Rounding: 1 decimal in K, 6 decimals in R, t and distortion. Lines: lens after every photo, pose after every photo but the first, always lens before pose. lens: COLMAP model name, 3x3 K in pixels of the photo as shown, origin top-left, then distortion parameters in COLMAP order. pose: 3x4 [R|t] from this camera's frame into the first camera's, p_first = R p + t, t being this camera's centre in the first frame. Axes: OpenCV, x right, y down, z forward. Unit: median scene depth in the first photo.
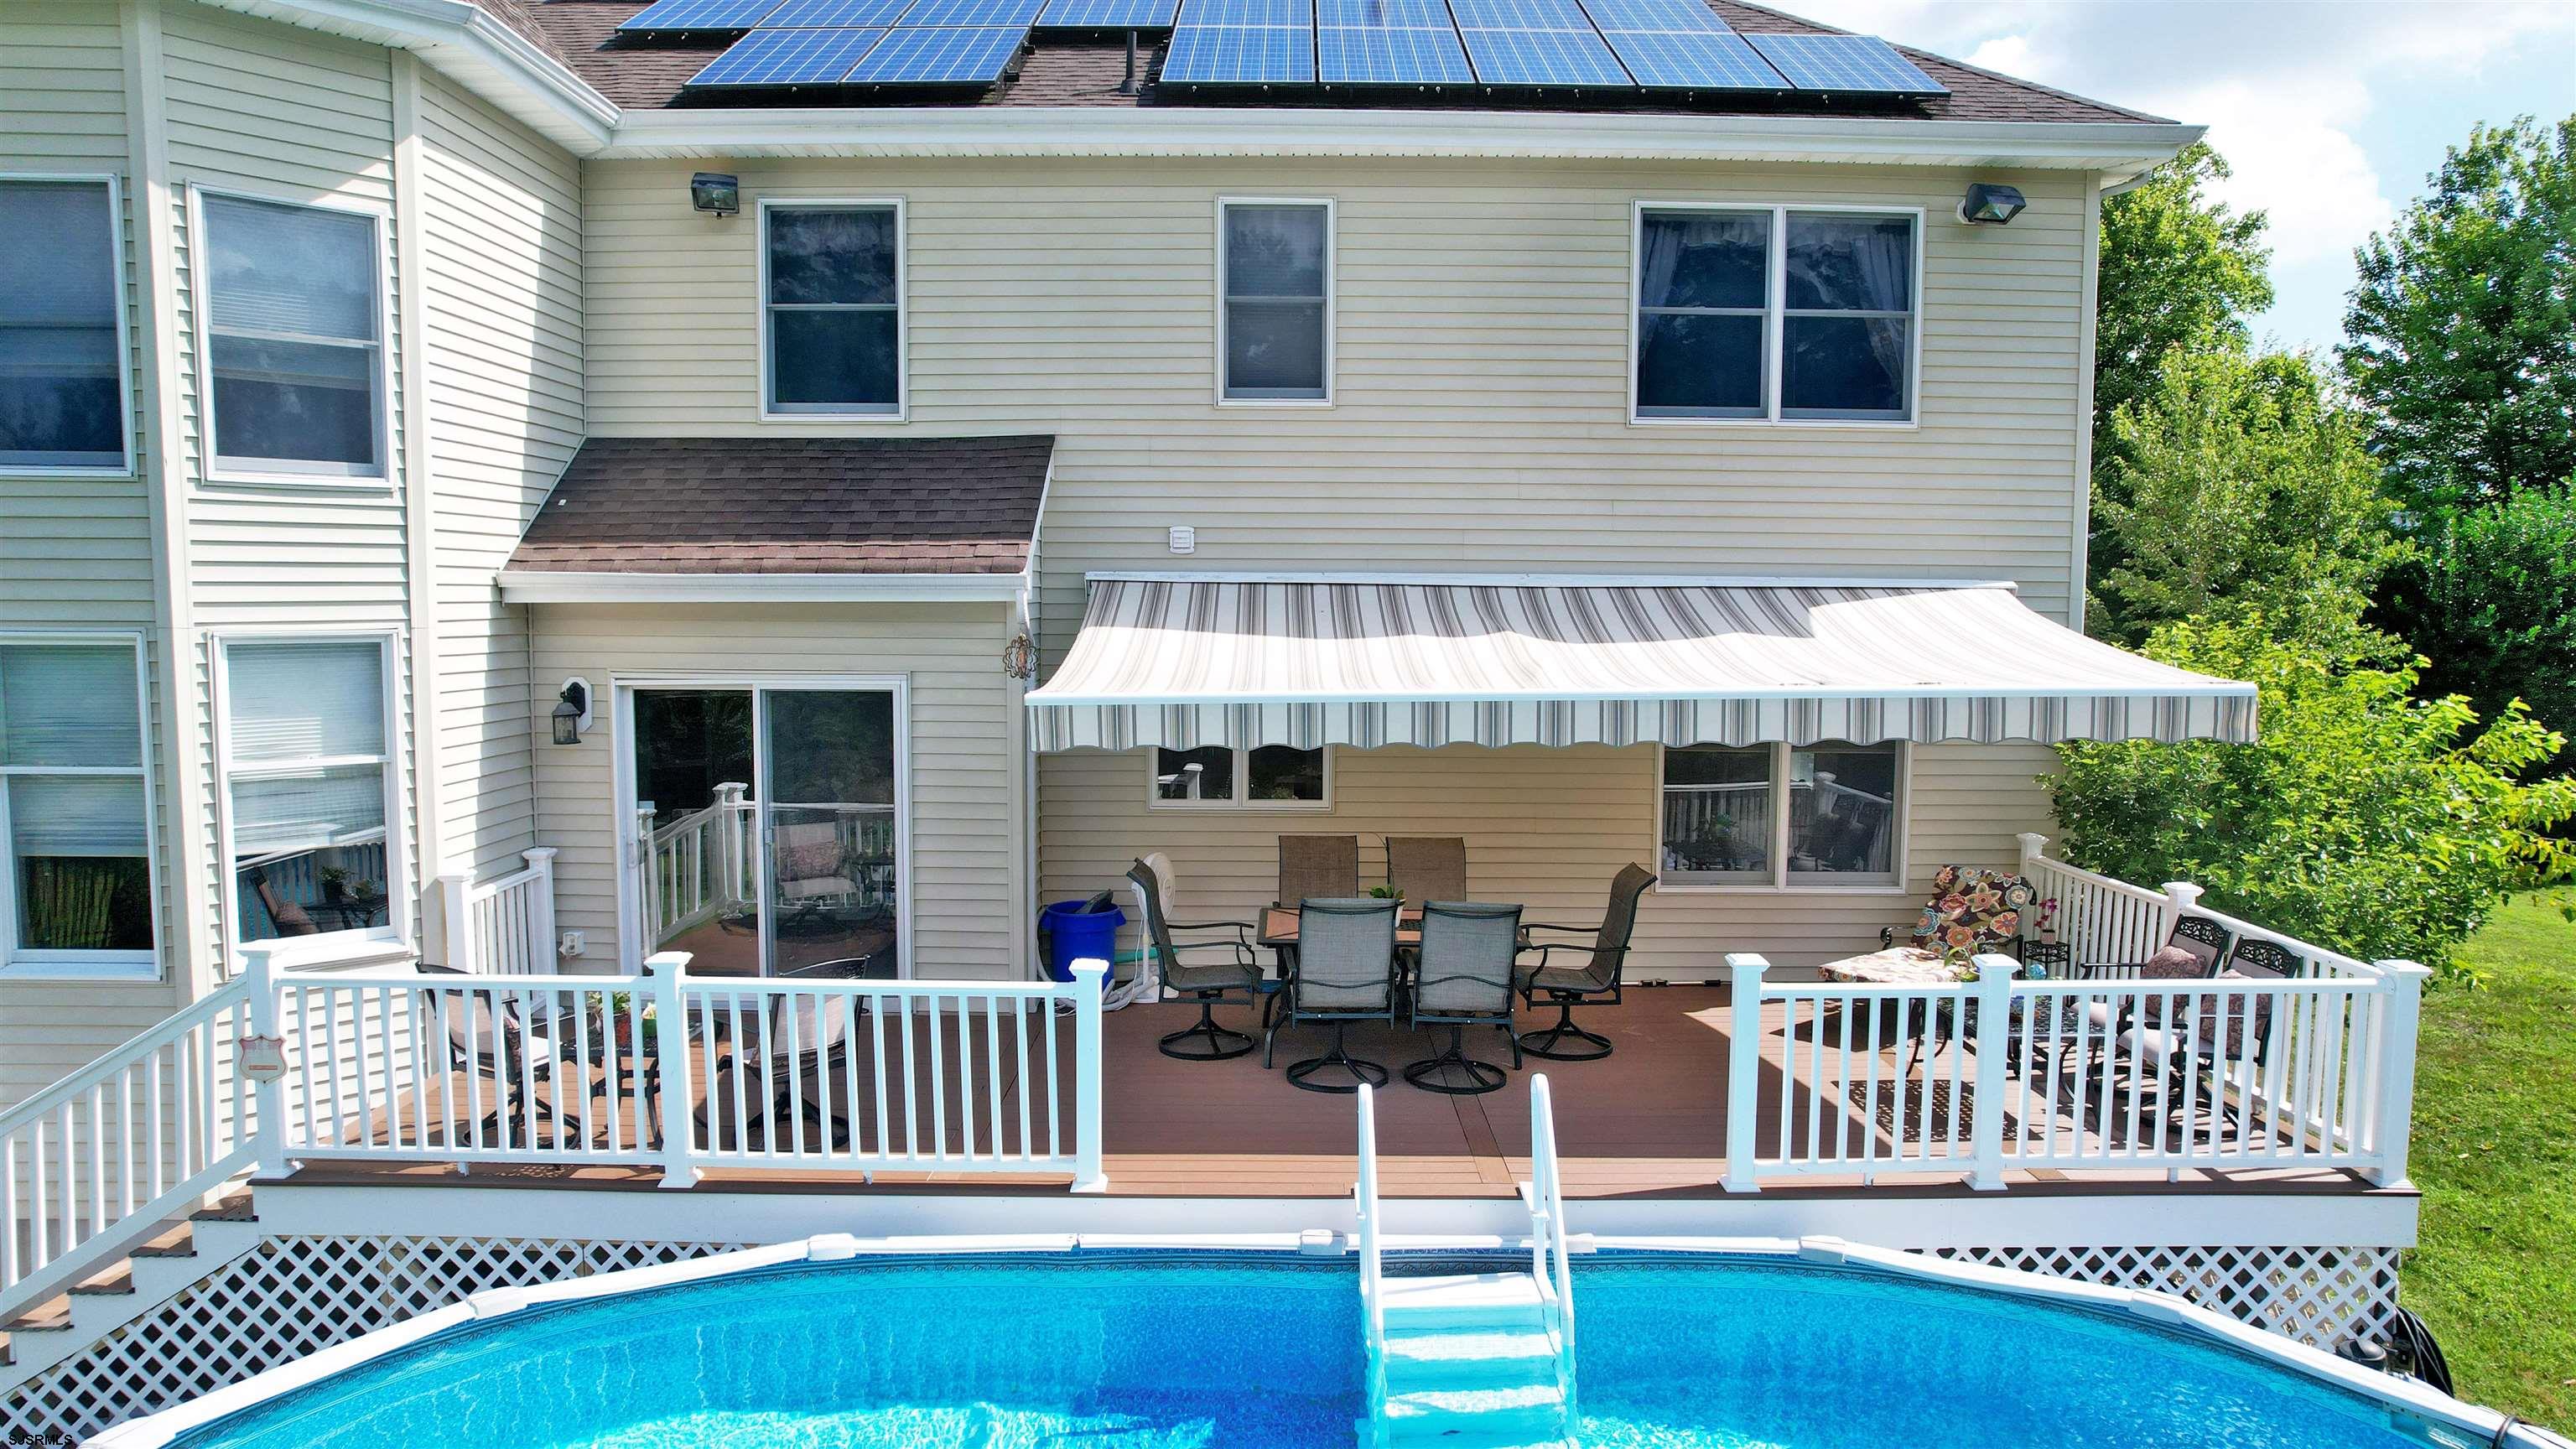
lens RADIAL K [[1664.0, 0, 1291.9], [0, 1664.0, 713.9], [0, 0, 1]] dist [-0.061305, 0.043194]
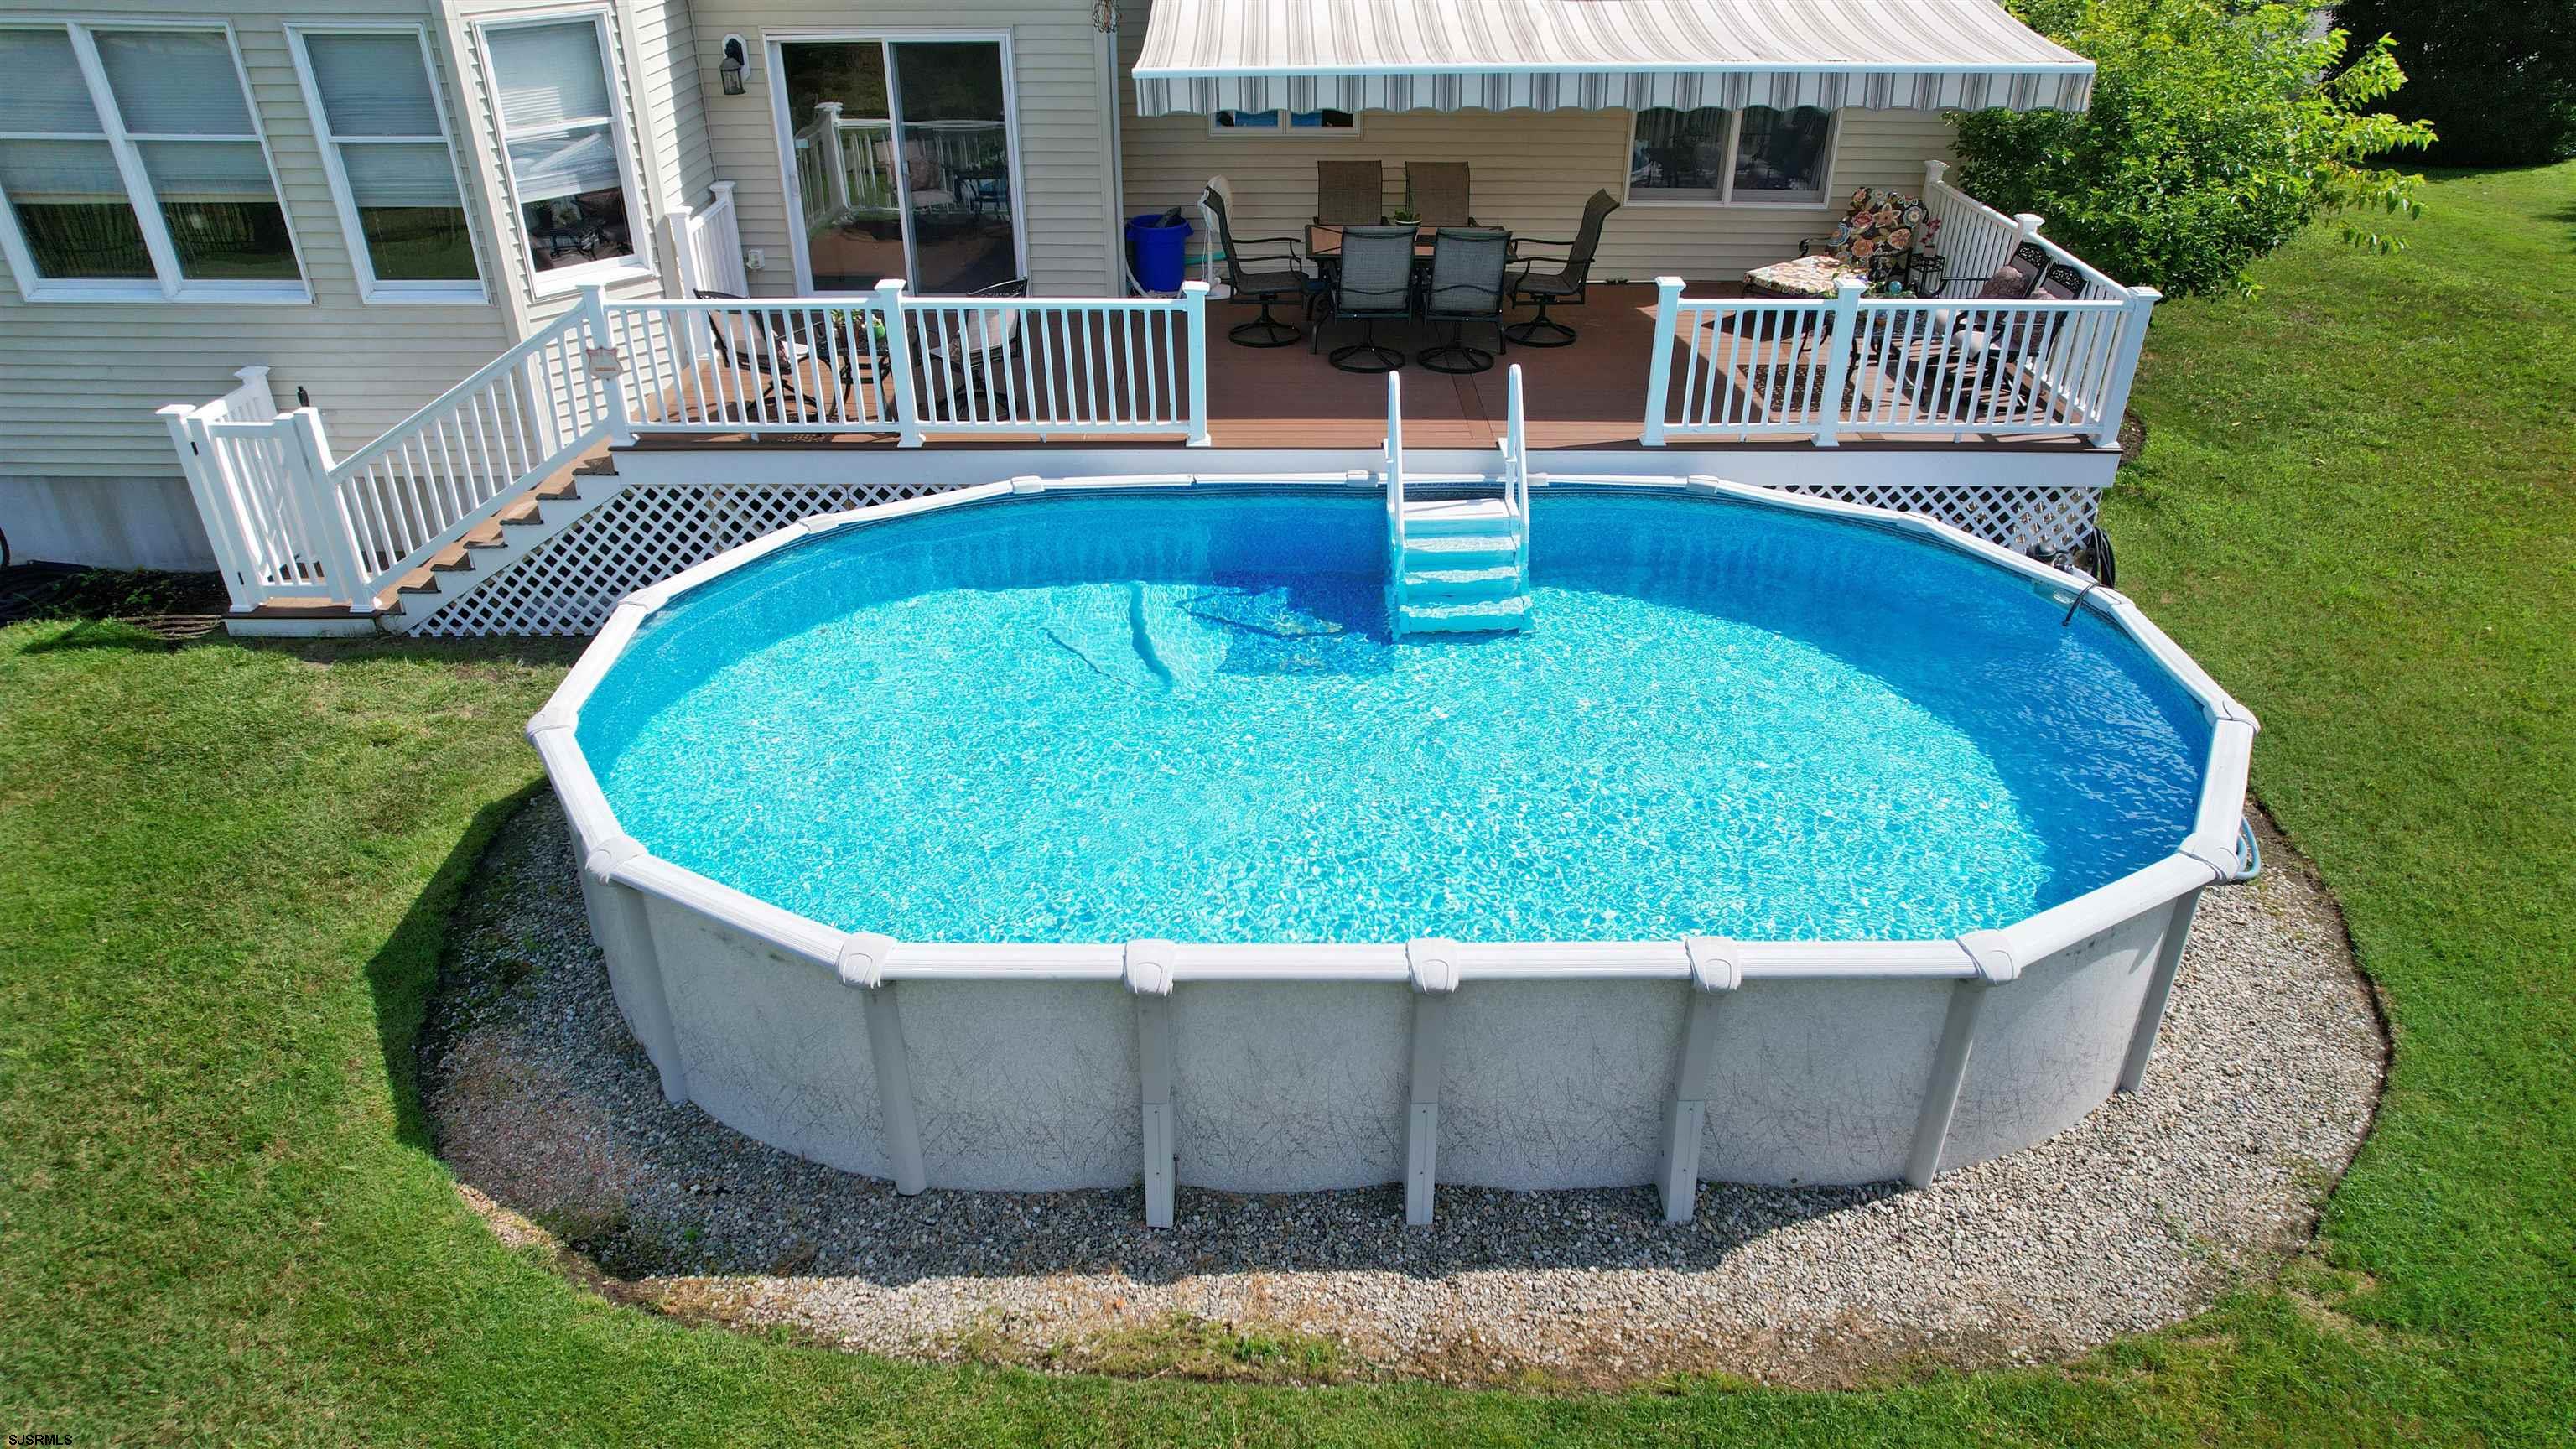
lens RADIAL K [[1664.0, 0, 1281.1], [0, 1664.0, 741.9], [0, 0, 1]] dist [-0.061305, 0.043194]
pose [[0.999988, -0.003611, -0.003362, -0.042265], [0.004725, 0.896874, 0.442260, -0.105683], [0.001418, -0.442271, 0.896881, -0.364120]]
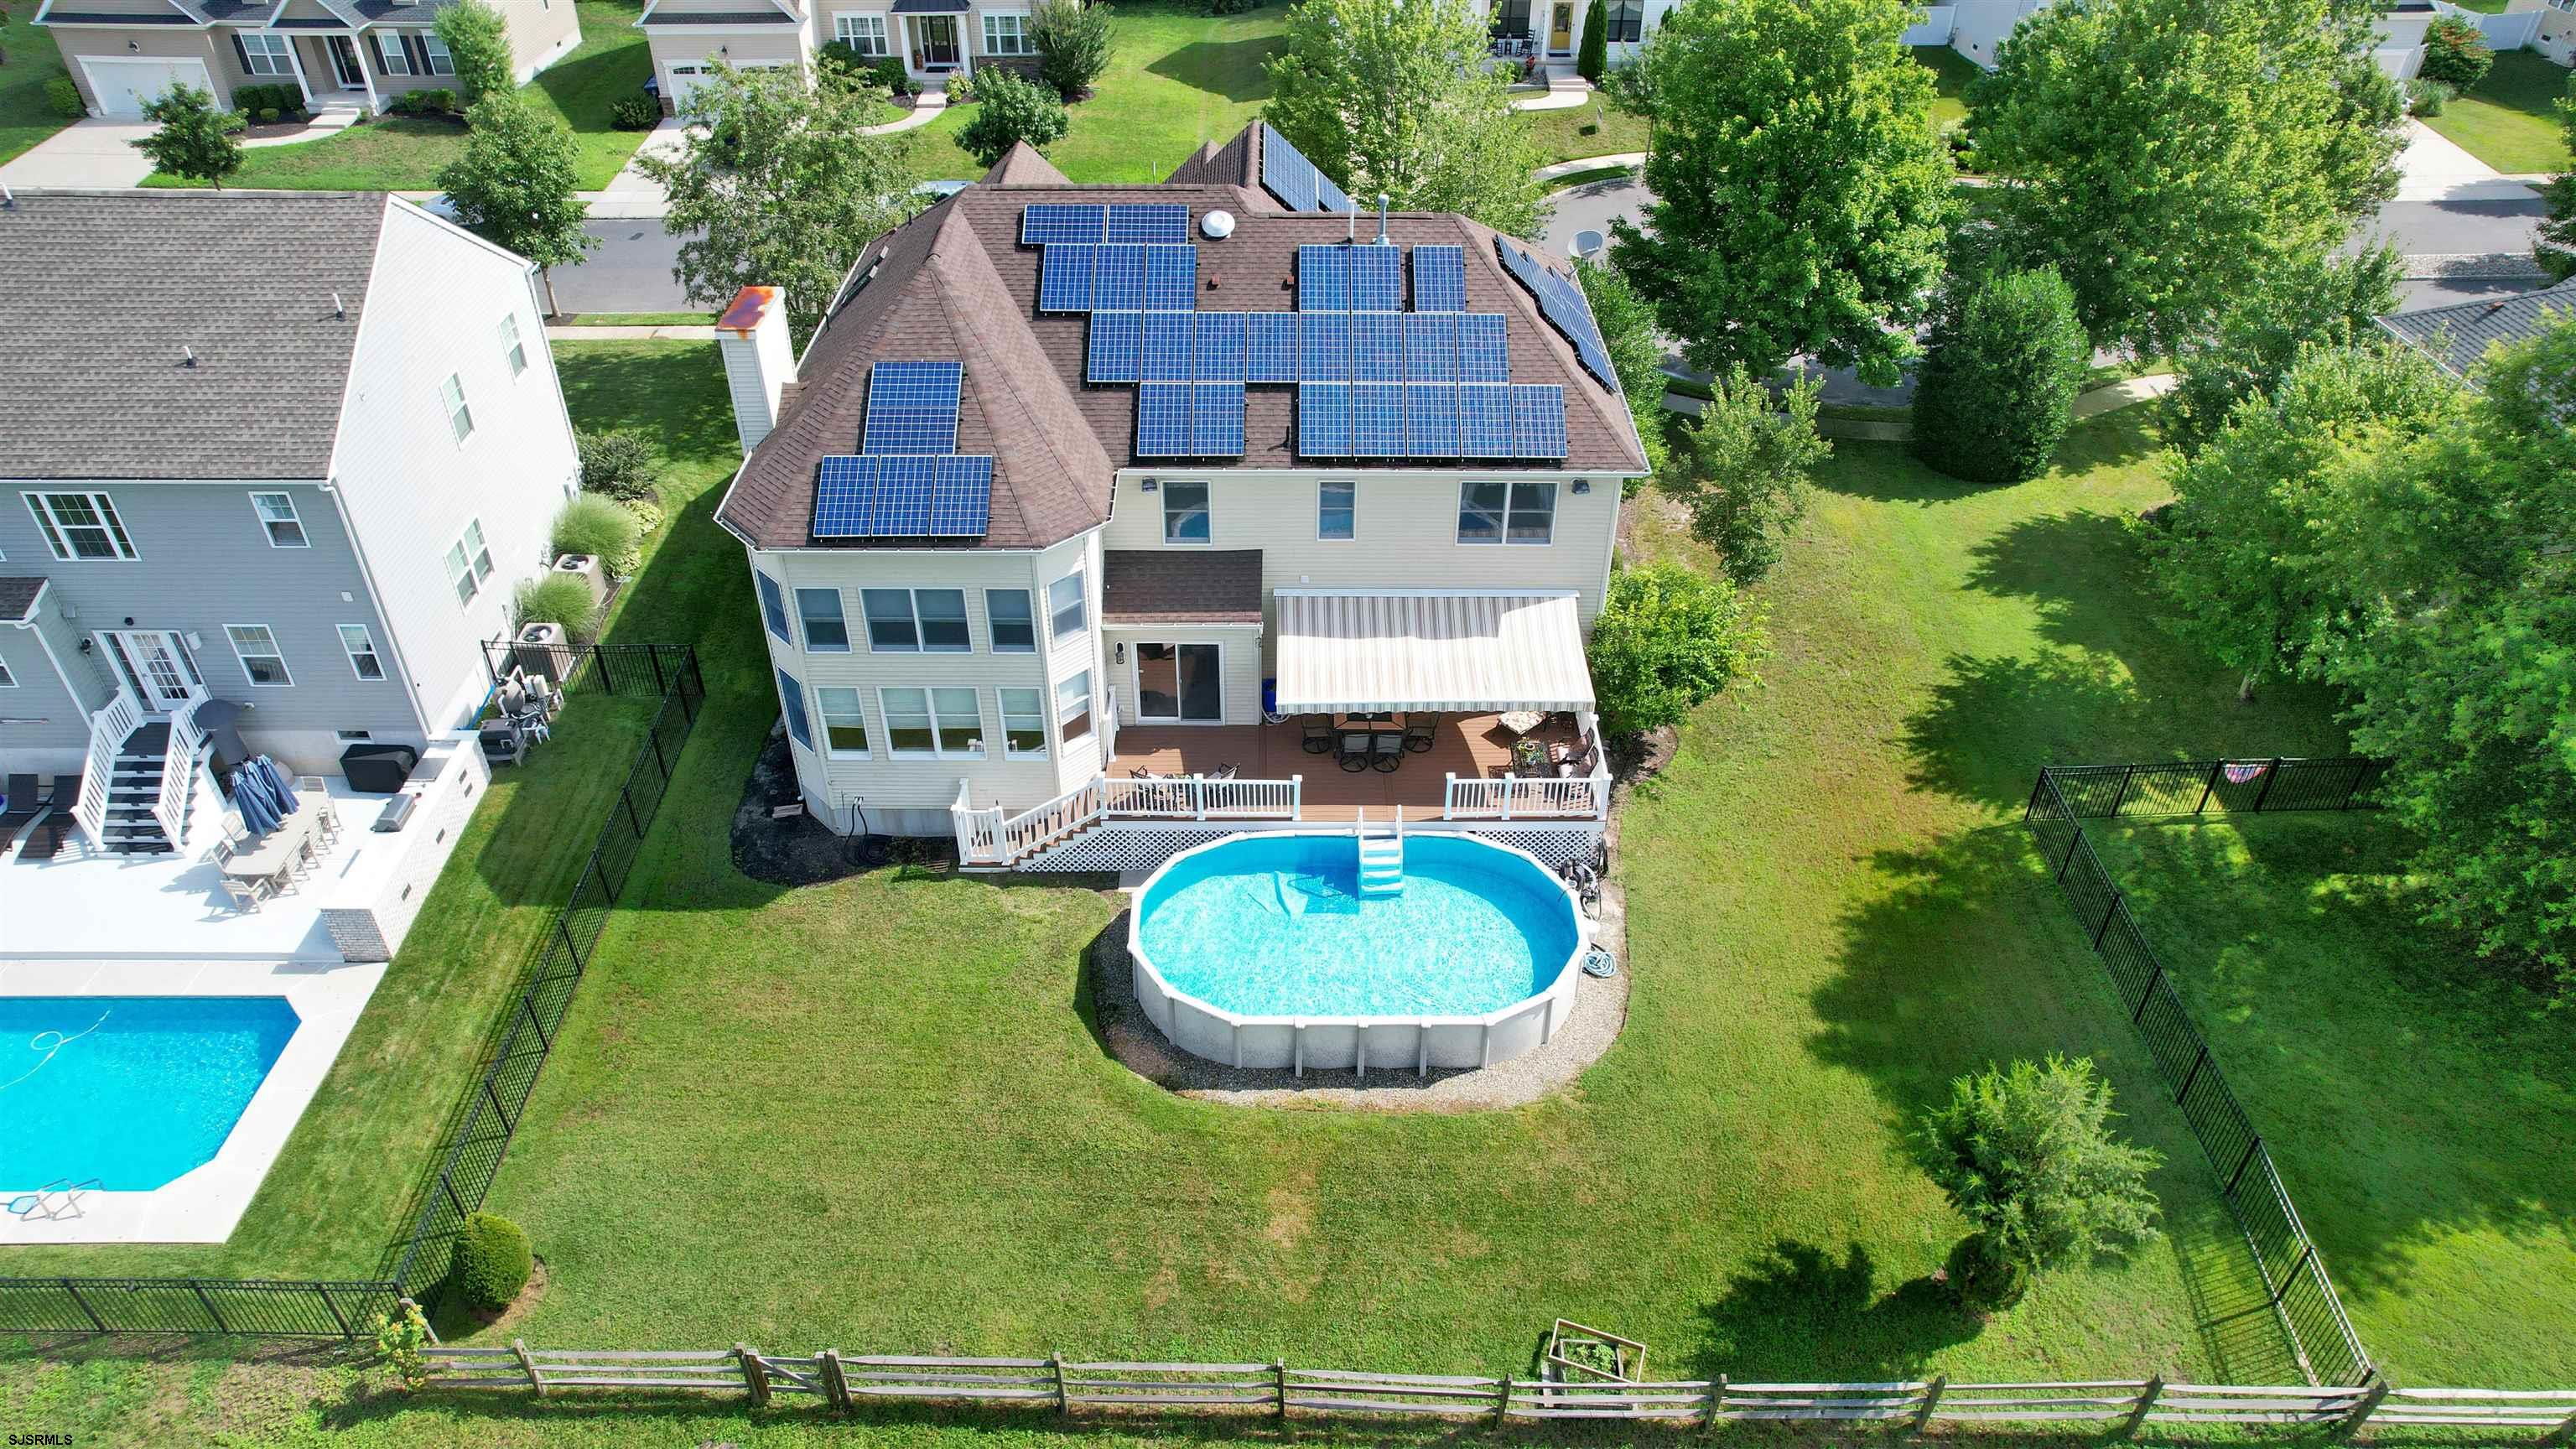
lens RADIAL K [[1664.0, 0, 1296.5], [0, 1664.0, 716.3], [0, 0, 1]] dist [-0.061305, 0.043194]
pose [[0.999993, 0.000039, 0.003659, -0.123957], [-0.001980, 0.846827, 0.531864, -2.022749], [-0.003078, -0.531868, 0.846822, -2.282435]]
